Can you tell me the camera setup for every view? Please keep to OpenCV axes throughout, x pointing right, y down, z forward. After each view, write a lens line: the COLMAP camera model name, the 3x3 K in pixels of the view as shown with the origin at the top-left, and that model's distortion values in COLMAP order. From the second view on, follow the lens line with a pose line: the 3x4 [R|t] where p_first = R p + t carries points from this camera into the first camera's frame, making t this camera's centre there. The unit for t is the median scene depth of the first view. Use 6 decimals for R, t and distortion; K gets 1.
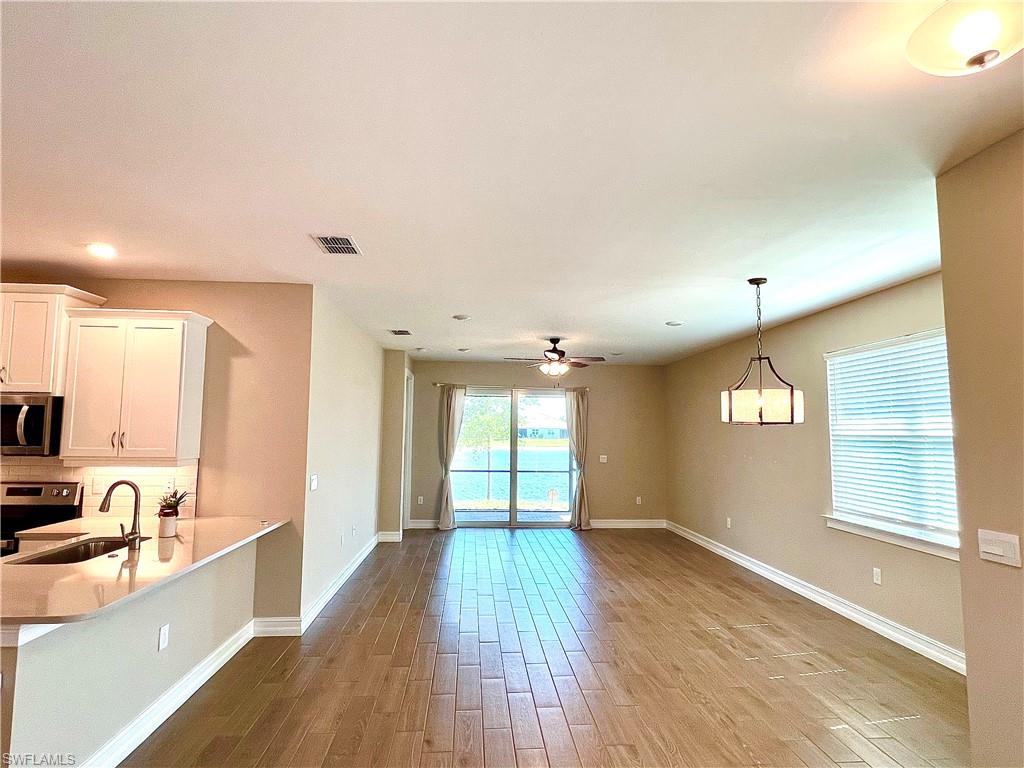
lens RADIAL K [[541.8, 0, 511.8], [0, 541.8, 385.3], [0, 0, 1]] dist [-0.001810, 0.000390]
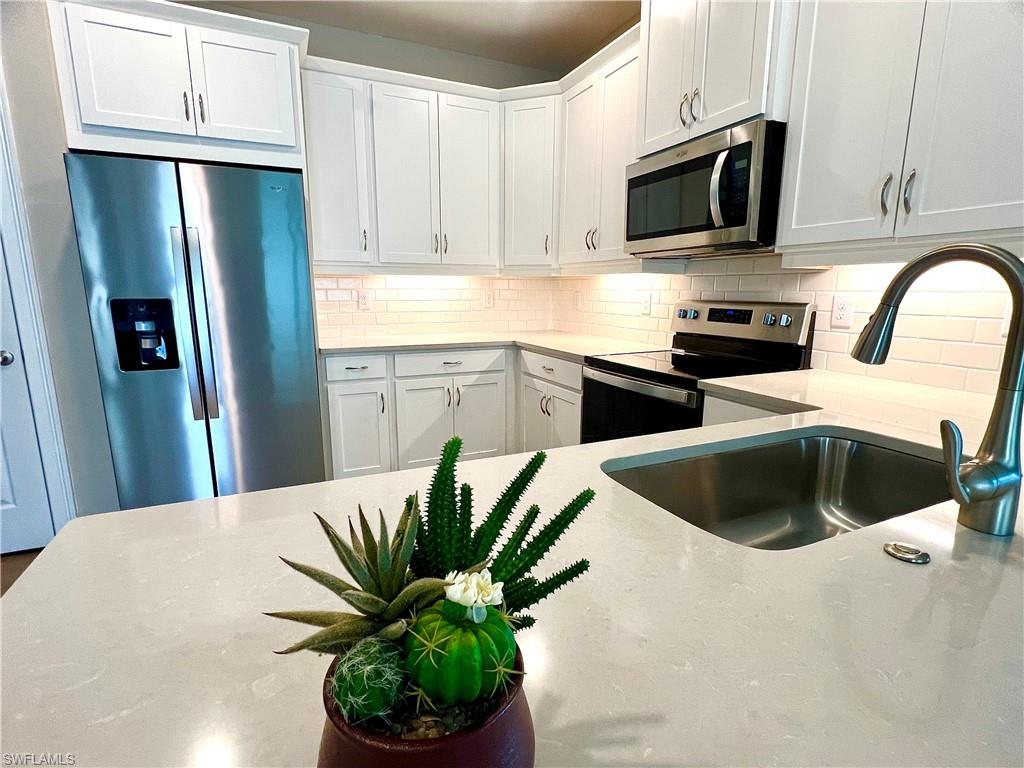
lens RADIAL K [[505.3, 0, 512.6], [0, 505.3, 388.2], [0, 0, 1]] dist [0.000490, 0.000399]
pose [[0.352040, 0.170543, -0.920317, -0.431217], [0.078306, 0.974447, 0.210528, 0.133028], [0.932704, -0.146181, 0.329690, 0.553378]]
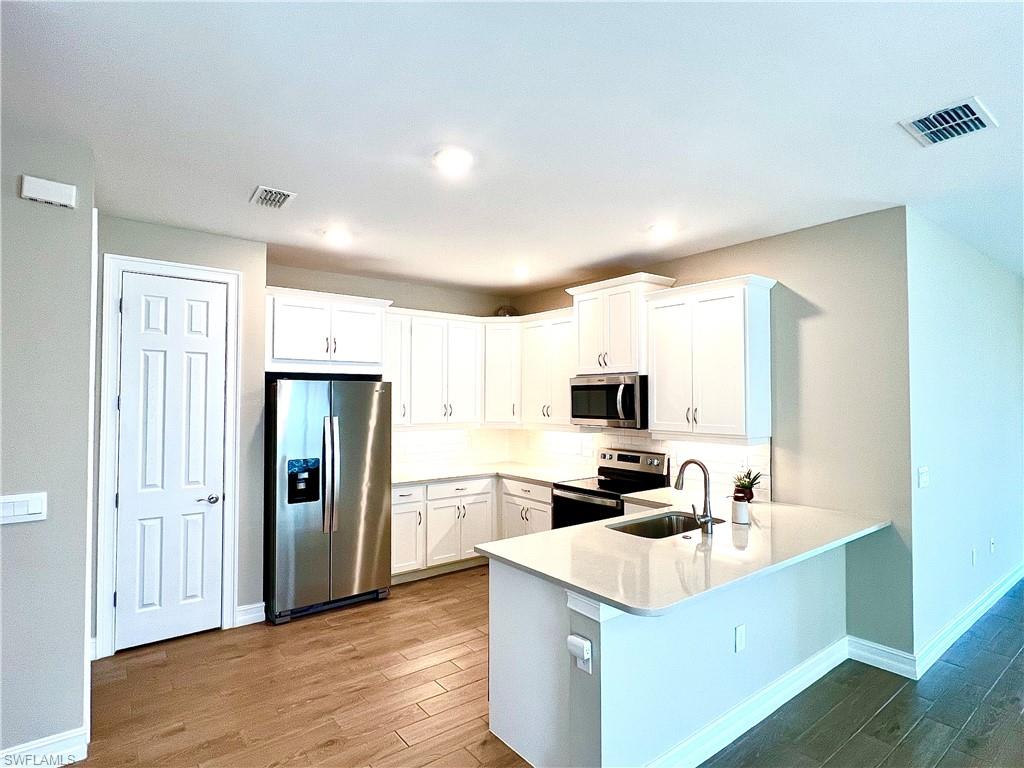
lens RADIAL K [[541.8, 0, 511.8], [0, 541.8, 385.3], [0, 0, 1]] dist [-0.001810, 0.000390]
pose [[0.553784, -0.028995, -0.832155, -0.068684], [0.073293, 0.997212, 0.014029, 0.005587], [0.829428, -0.068760, 0.554365, 0.157852]]
